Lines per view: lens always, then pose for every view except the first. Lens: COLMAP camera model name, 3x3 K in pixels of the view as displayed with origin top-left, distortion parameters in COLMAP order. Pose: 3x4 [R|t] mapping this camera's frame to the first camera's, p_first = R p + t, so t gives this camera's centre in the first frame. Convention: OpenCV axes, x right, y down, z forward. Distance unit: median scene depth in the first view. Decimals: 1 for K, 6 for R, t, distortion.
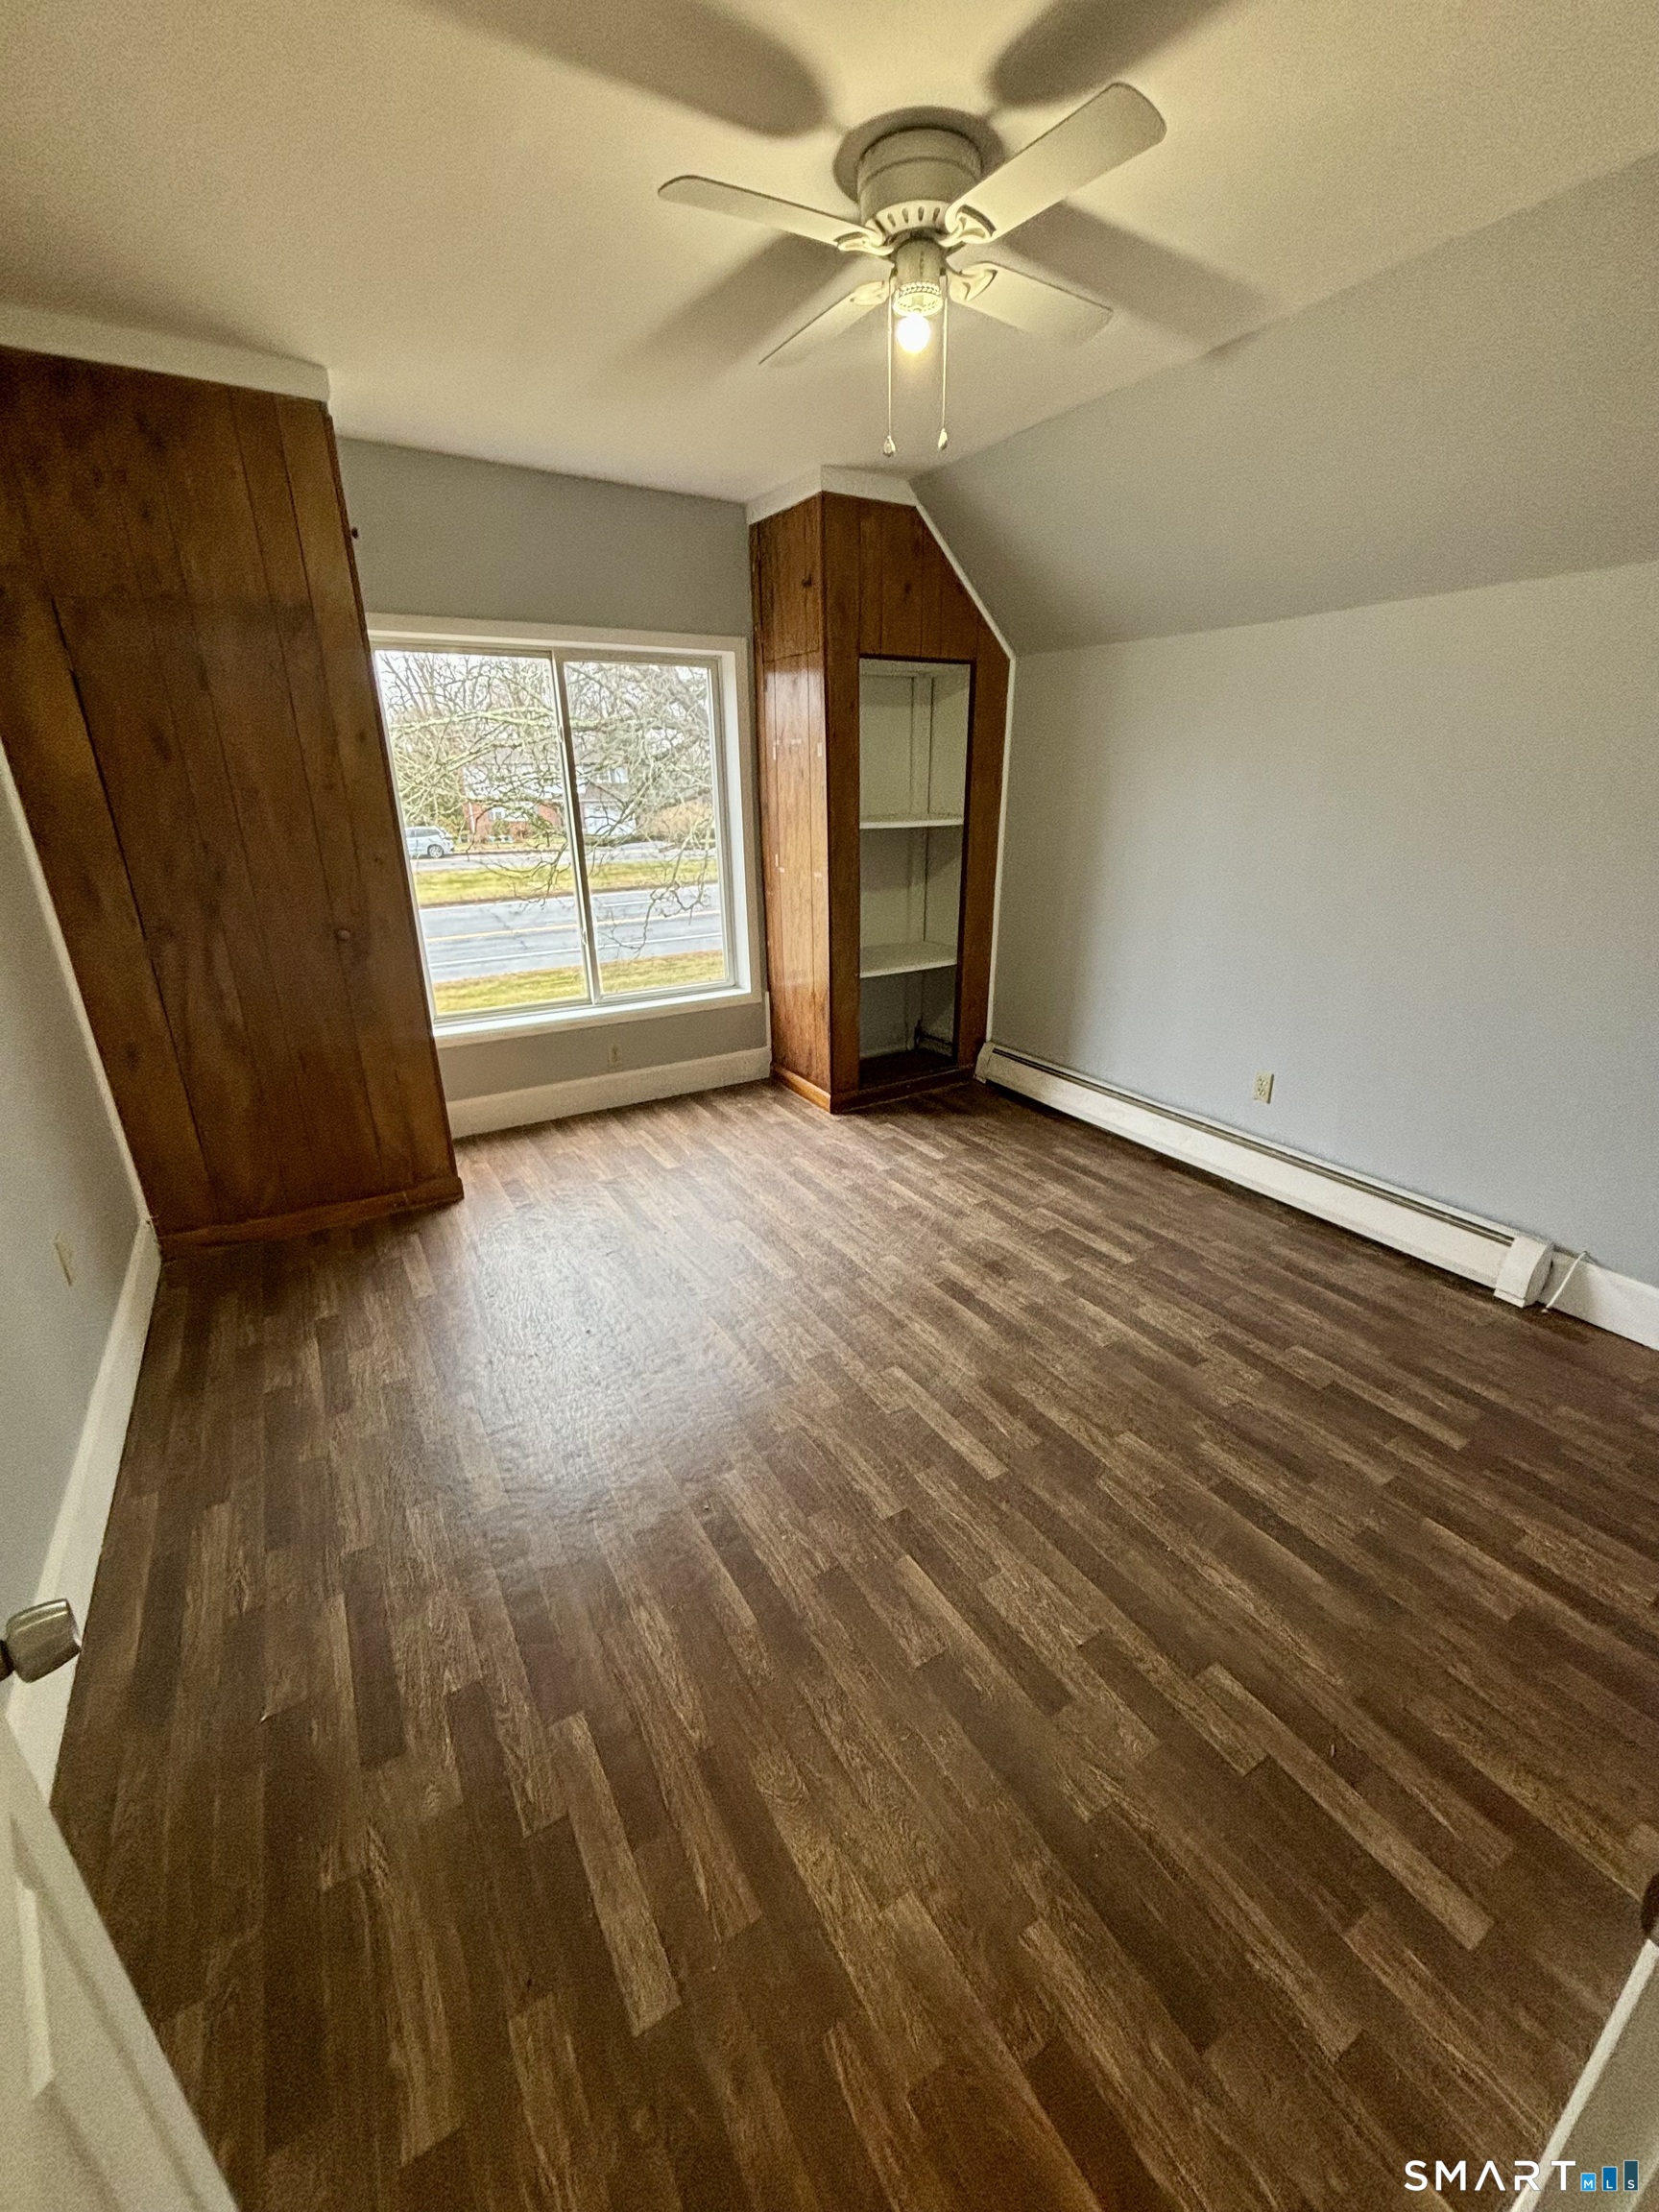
lens RADIAL K [[896.7, 0, 829.5], [0, 896.7, 1106.0], [0, 0, 1]] dist [-0.022731, 0.000083]
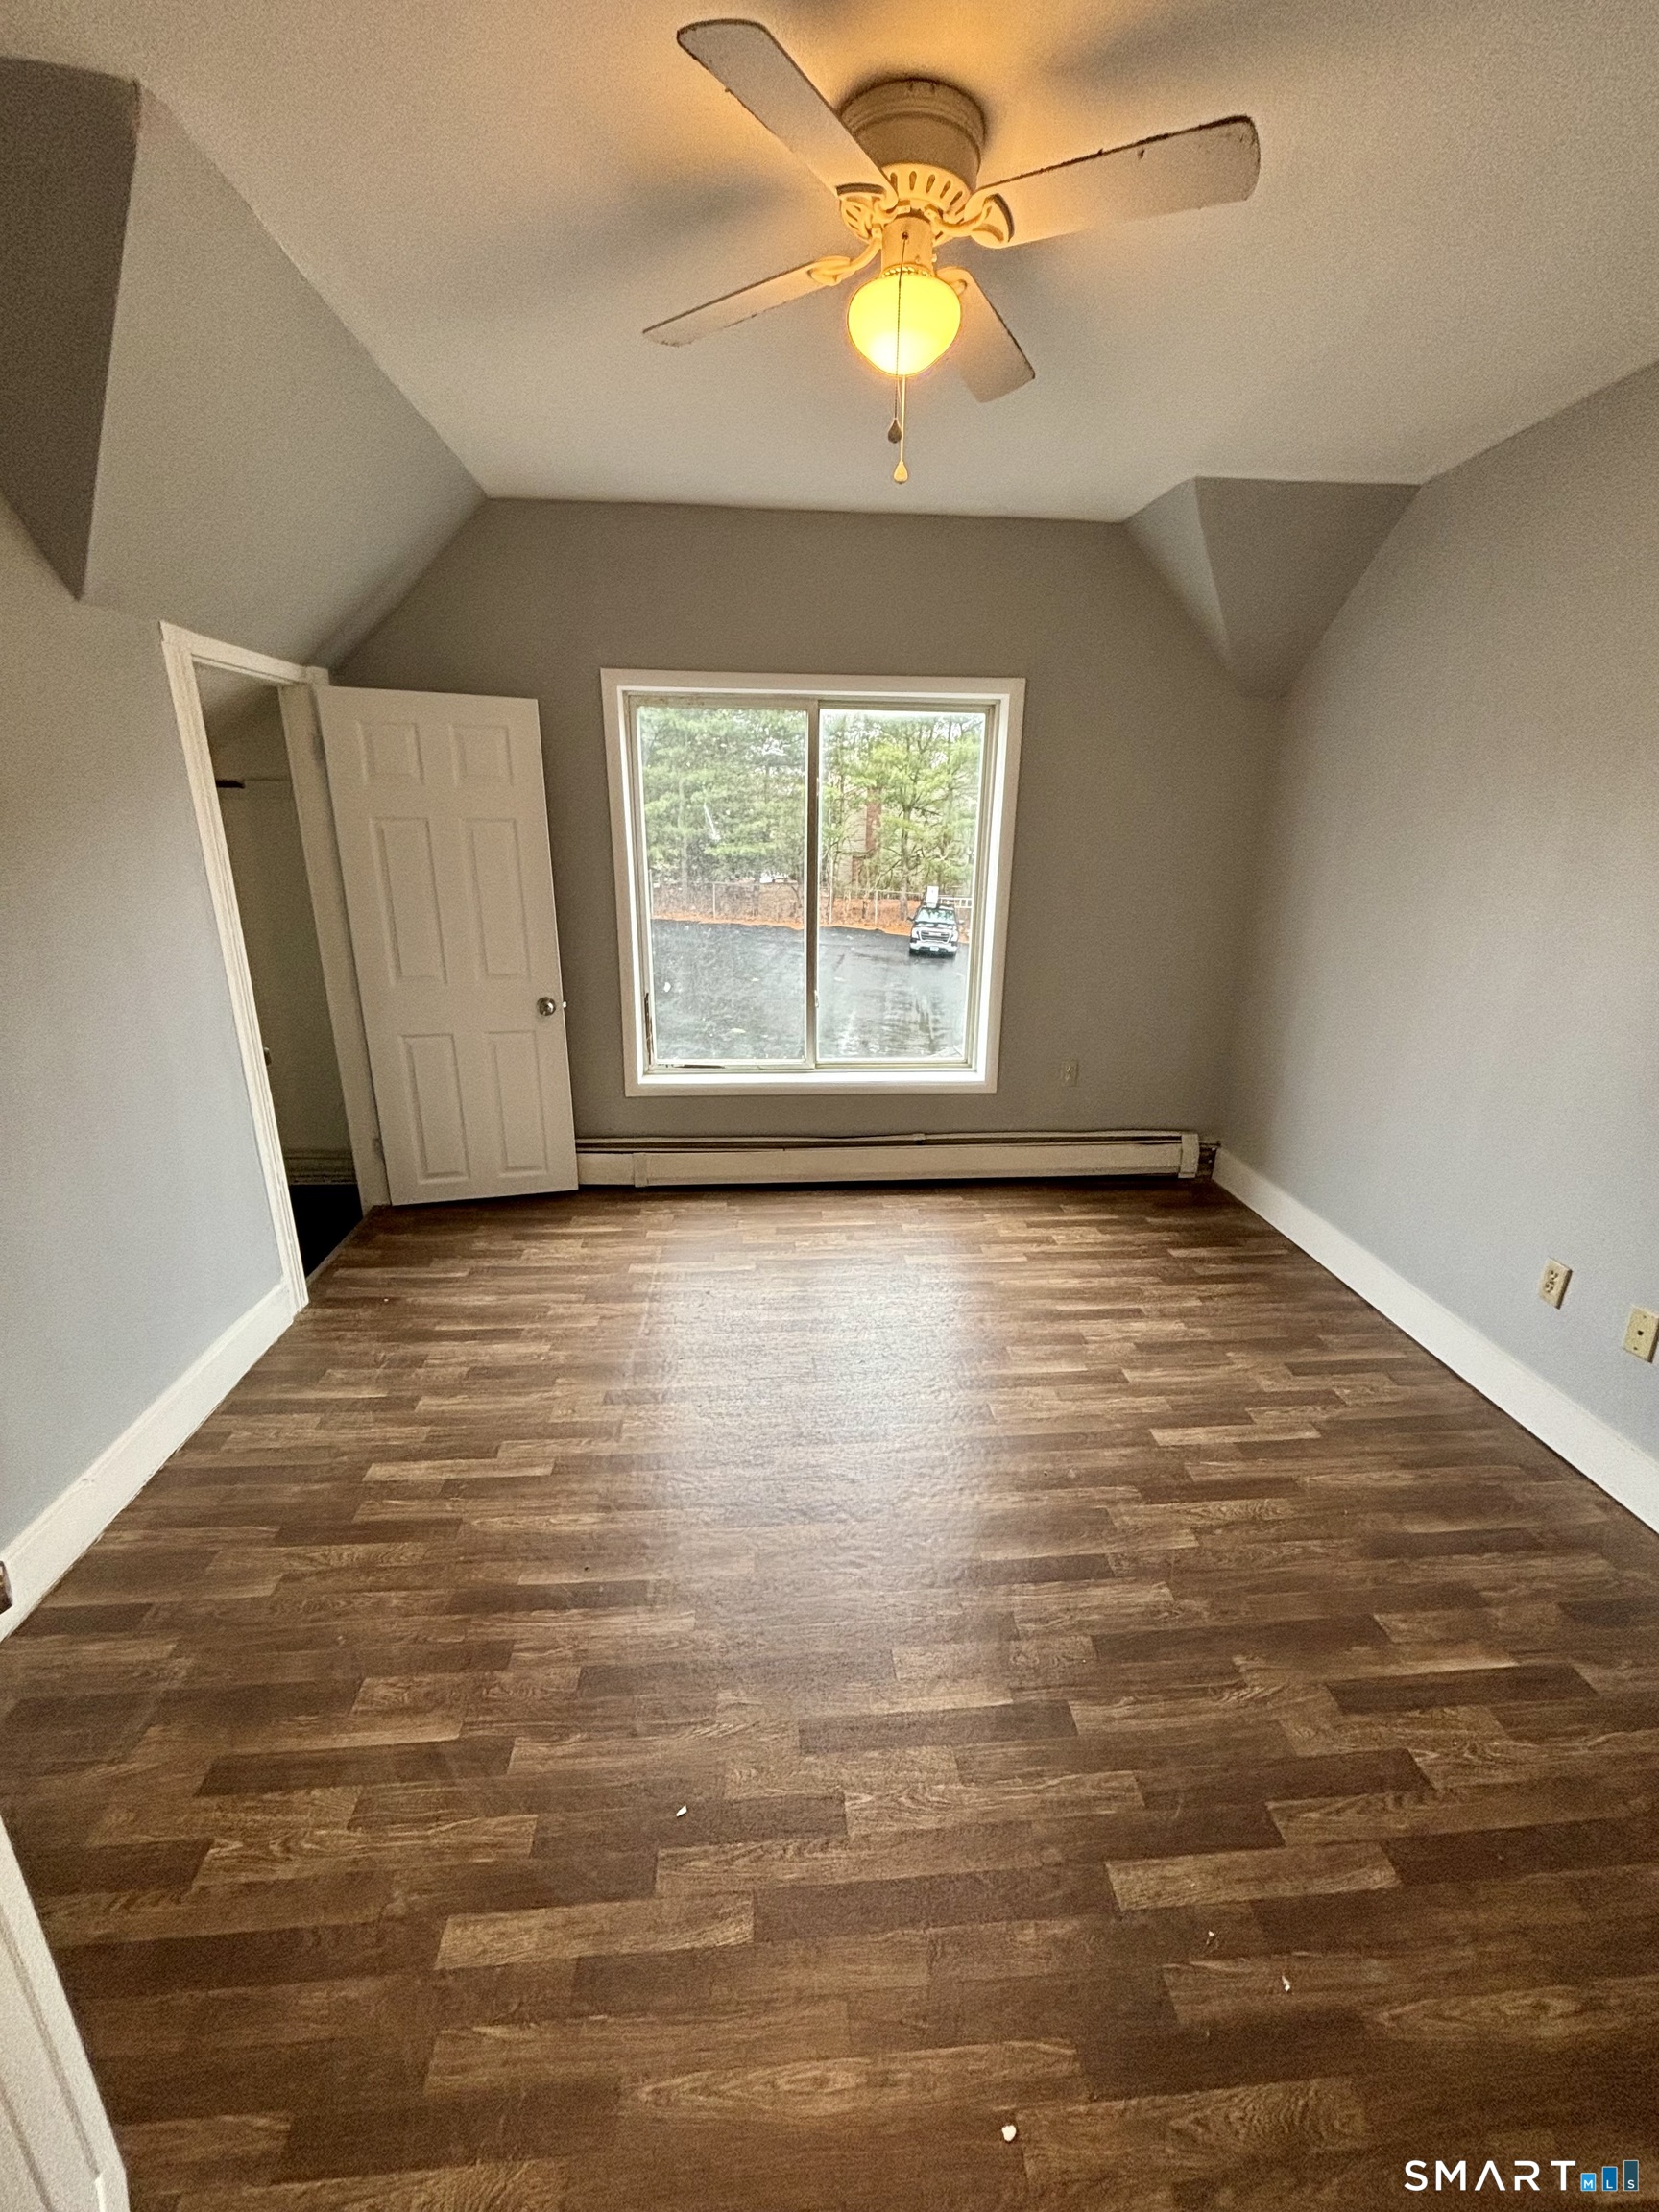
lens RADIAL K [[896.7, 0, 829.5], [0, 896.7, 1106.0], [0, 0, 1]] dist [-0.022731, 0.000083]
pose [[-0.449463, 0.275809, -0.849654, 0.607143], [-0.325938, 0.834935, 0.443451, -0.506069], [0.831713, 0.476249, -0.285376, 1.308088]]
